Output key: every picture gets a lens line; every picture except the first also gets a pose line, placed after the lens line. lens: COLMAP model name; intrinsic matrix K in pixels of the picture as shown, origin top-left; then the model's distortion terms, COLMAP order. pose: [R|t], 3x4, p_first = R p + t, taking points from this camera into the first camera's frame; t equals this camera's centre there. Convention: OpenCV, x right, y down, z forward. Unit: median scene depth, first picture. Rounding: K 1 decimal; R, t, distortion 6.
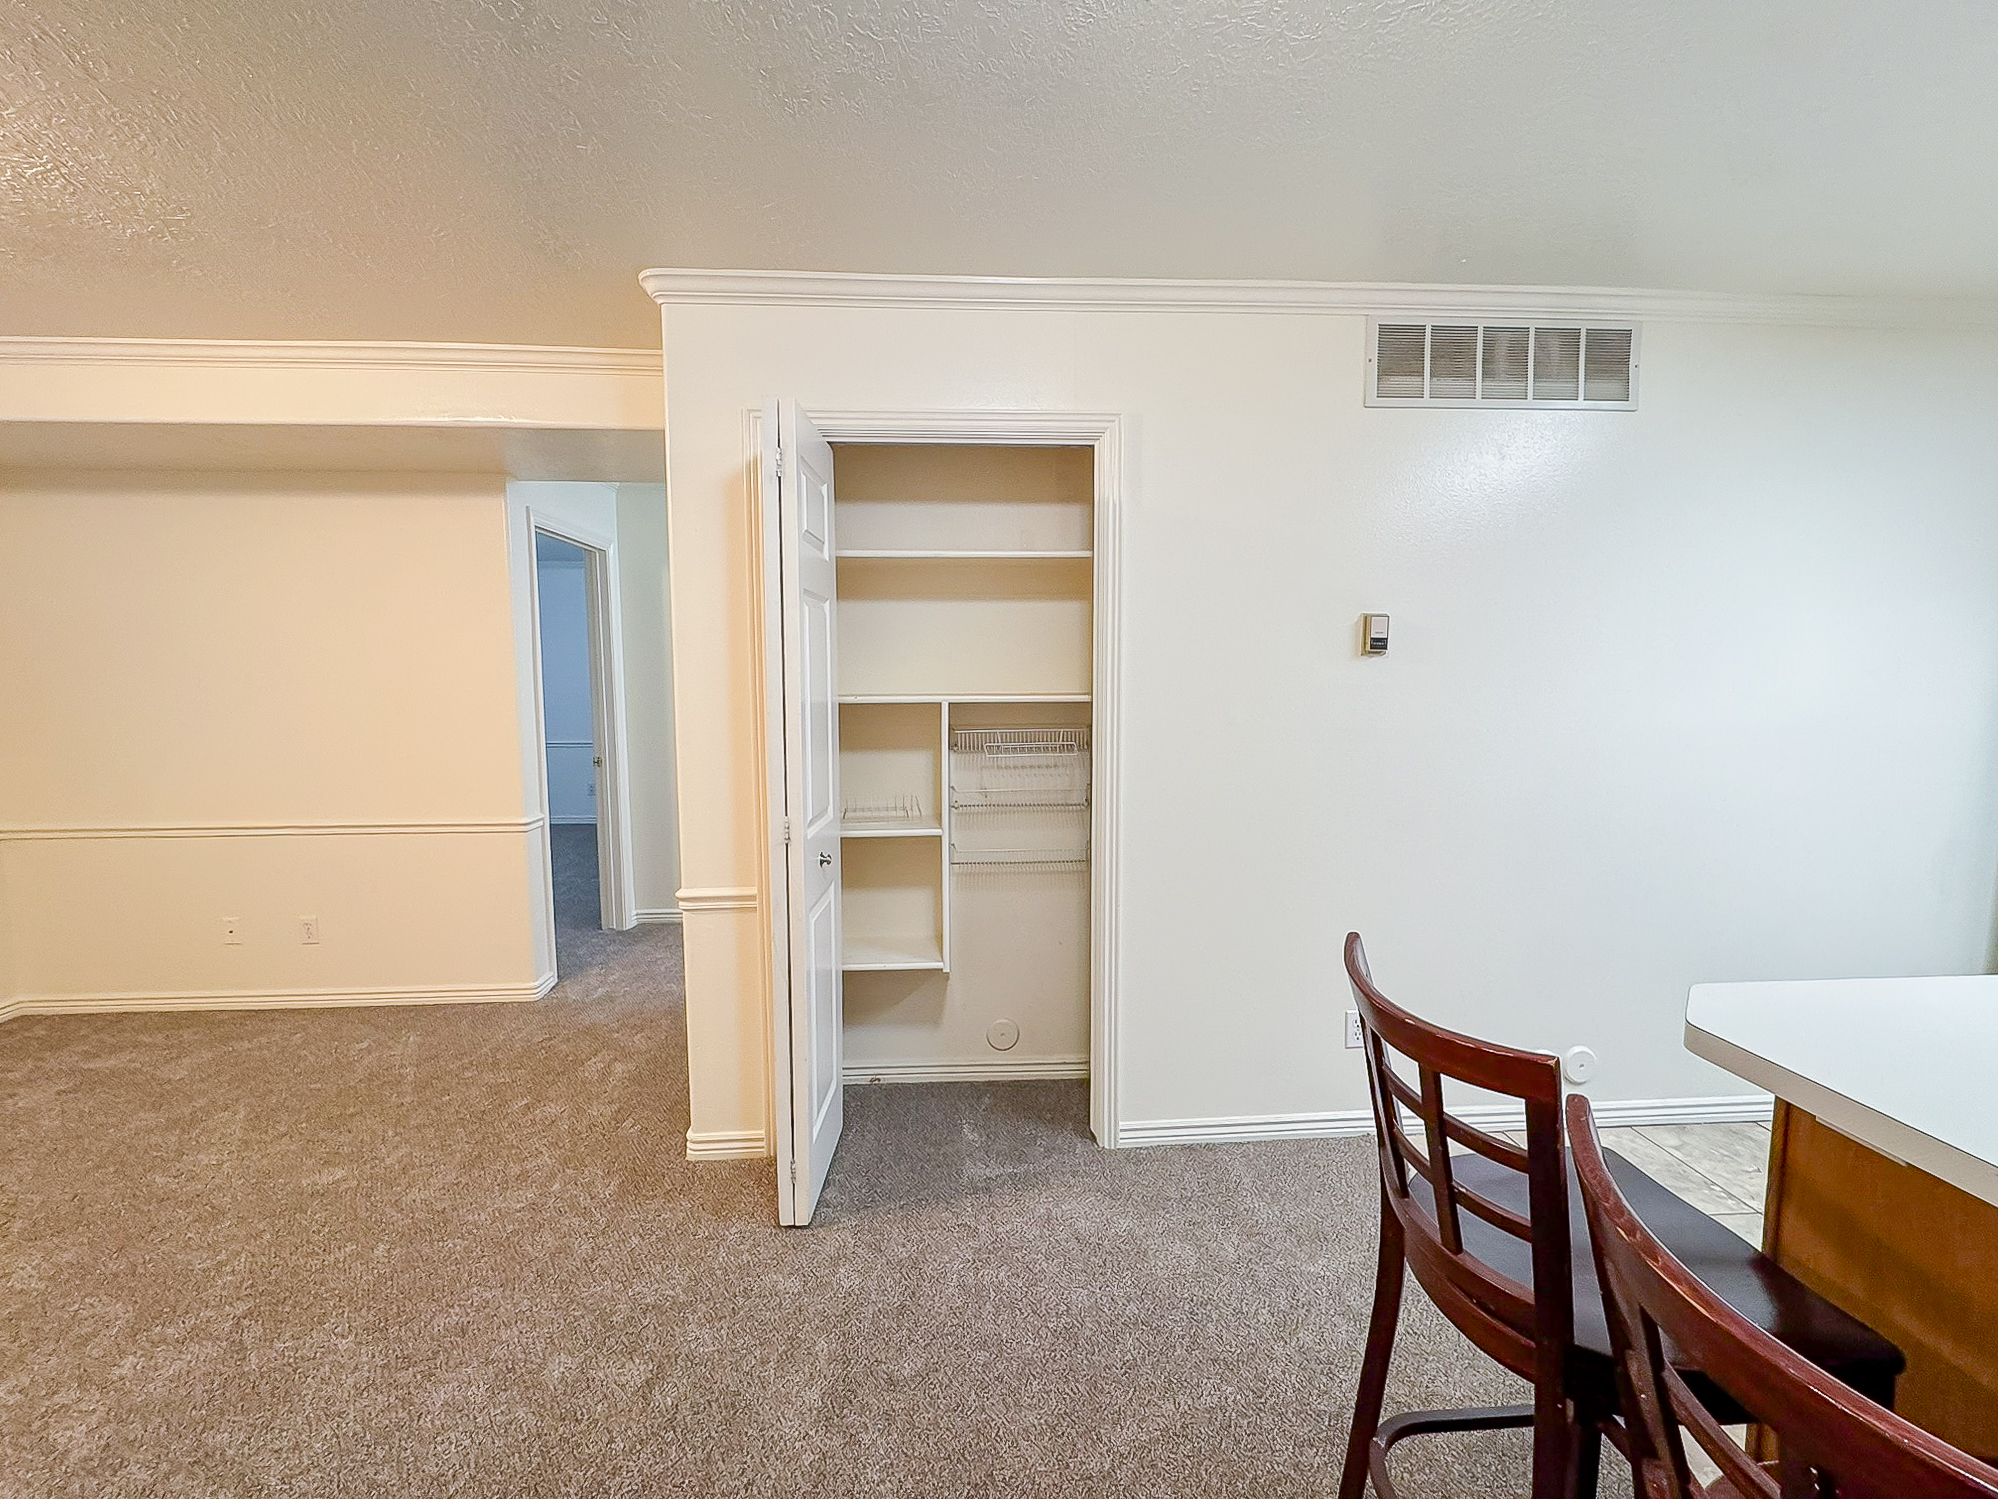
lens RADIAL K [[816.1, 0, 1072.0], [0, 816.1, 744.9], [0, 0, 1]] dist [0.000914, 0.000333]
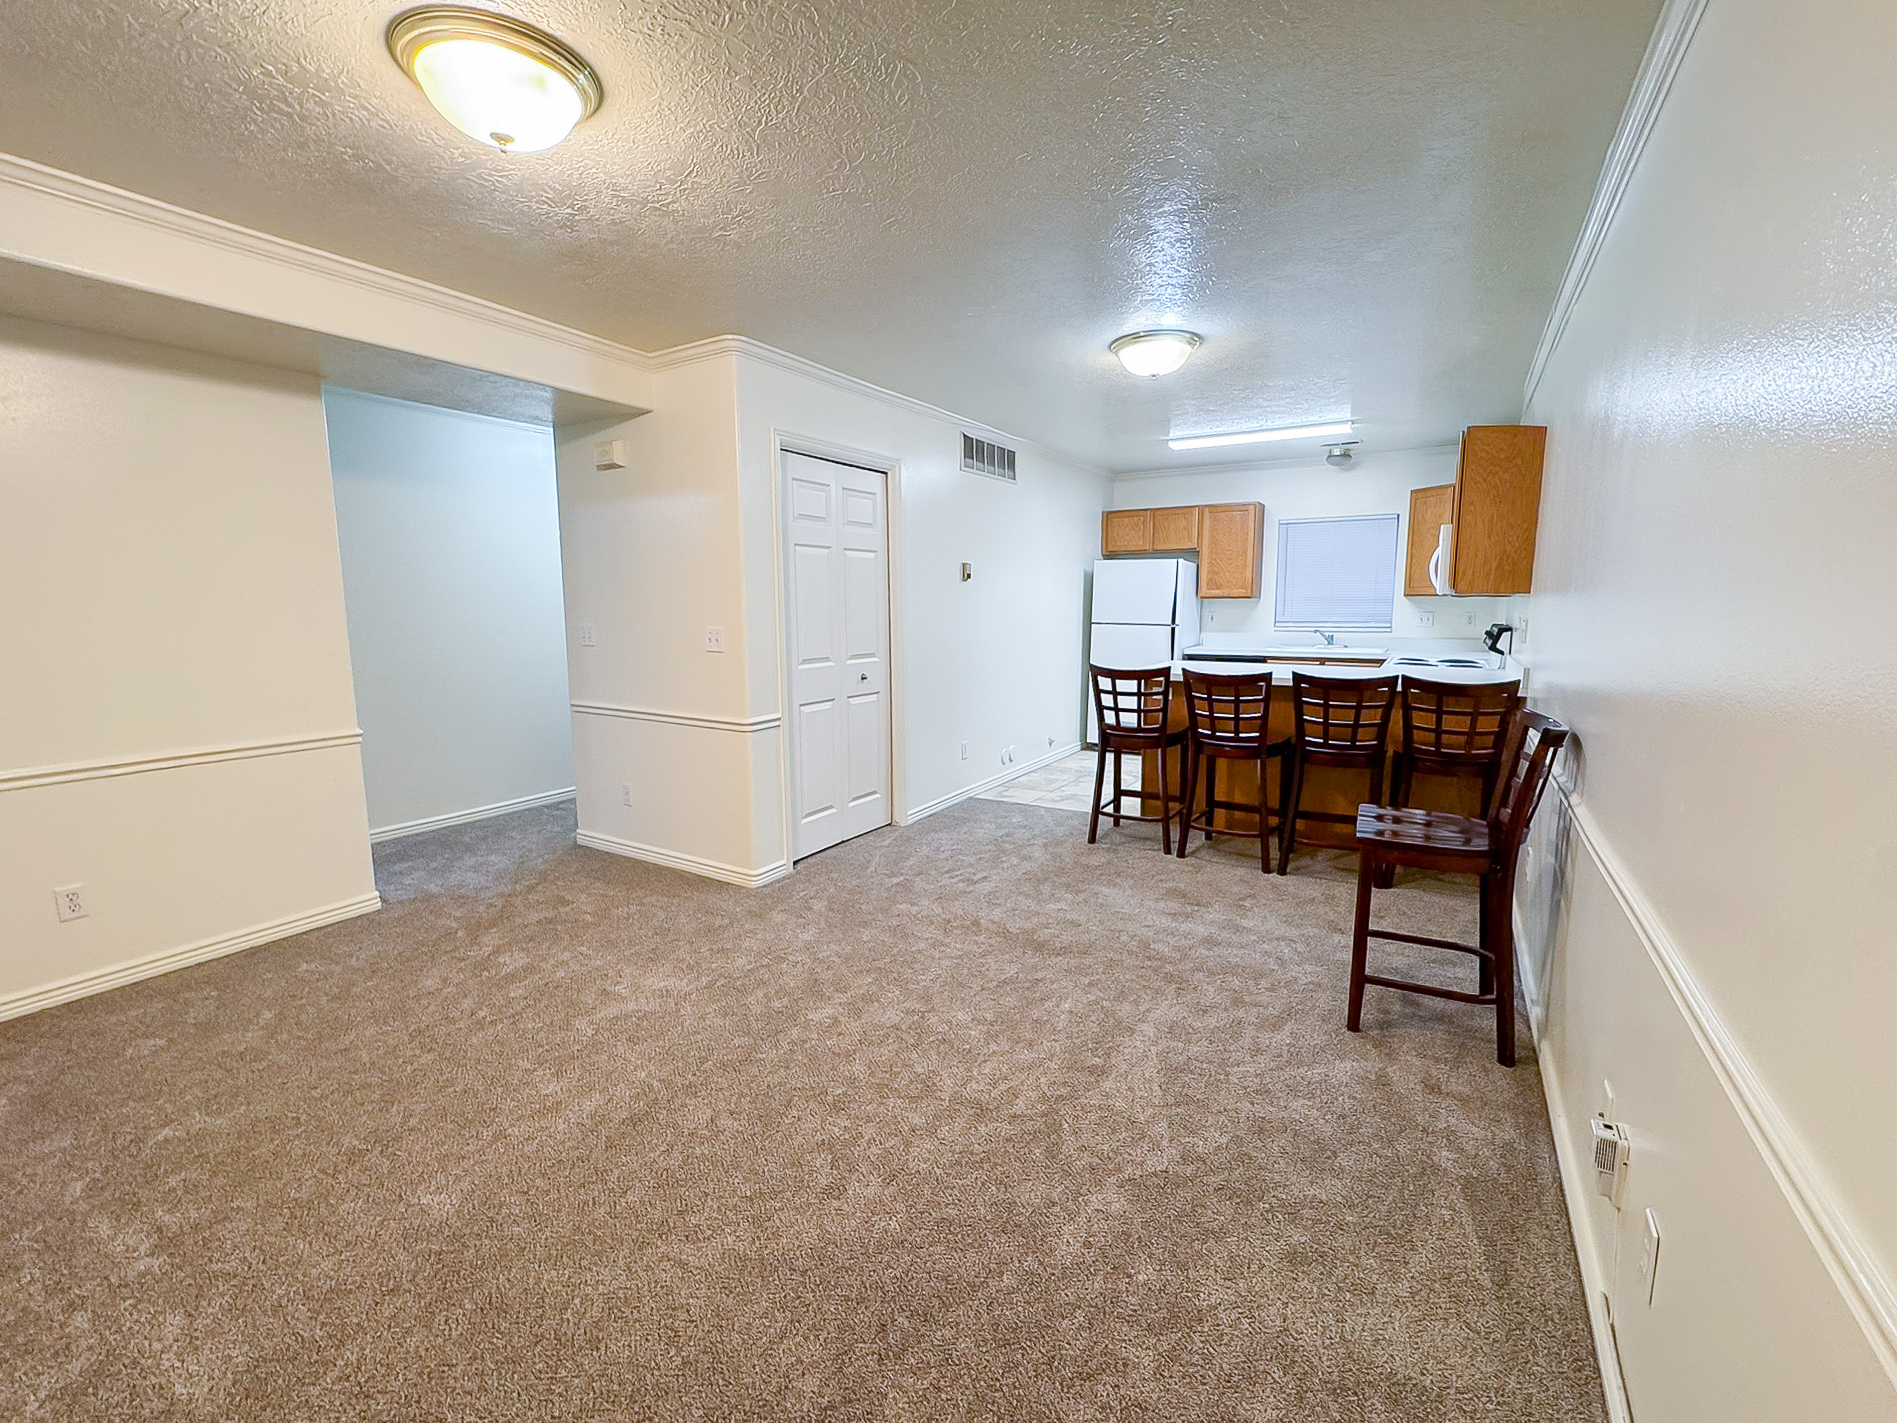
lens RADIAL K [[805.8, 0, 955.8], [0, 805.8, 709.4], [0, 0, 1]] dist [-0.003220, -0.000100]
pose [[0.560166, -0.112674, 0.820682, -1.525786], [0.075873, 0.993521, 0.084615, 0.053404], [-0.824898, 0.014869, 0.565086, -0.232373]]
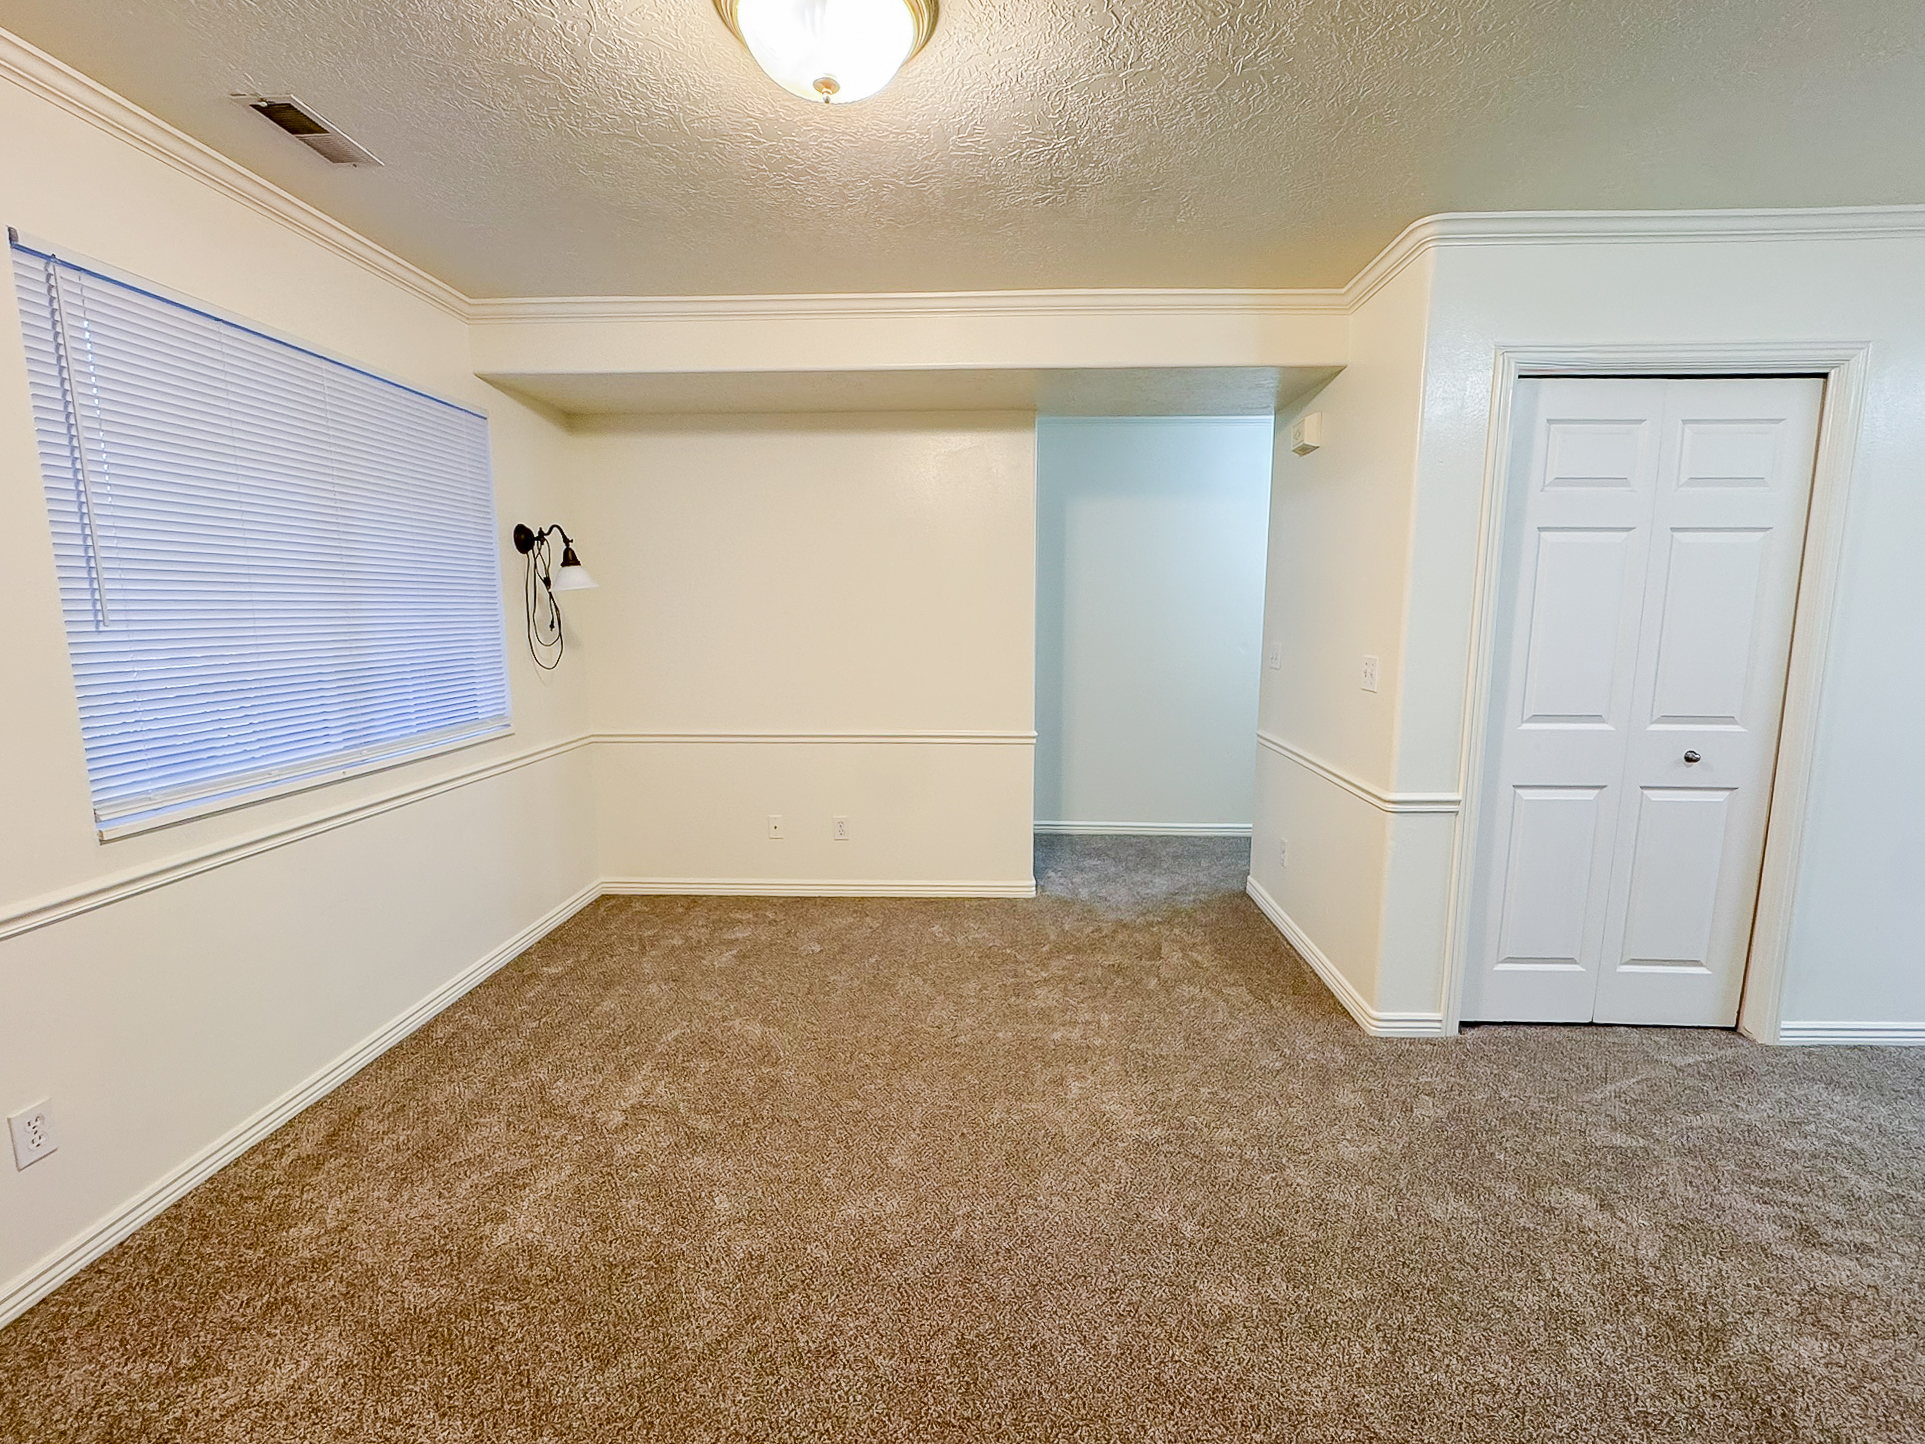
lens RADIAL K [[817.7, 0, 969.9], [0, 817.7, 719.8], [0, 0, 1]] dist [-0.003220, -0.000100]
pose [[0.995845, 0.014397, -0.089918, -0.933565], [-0.010022, 0.998753, 0.048916, 0.030285], [0.090510, -0.047811, 0.994747, -0.134915]]
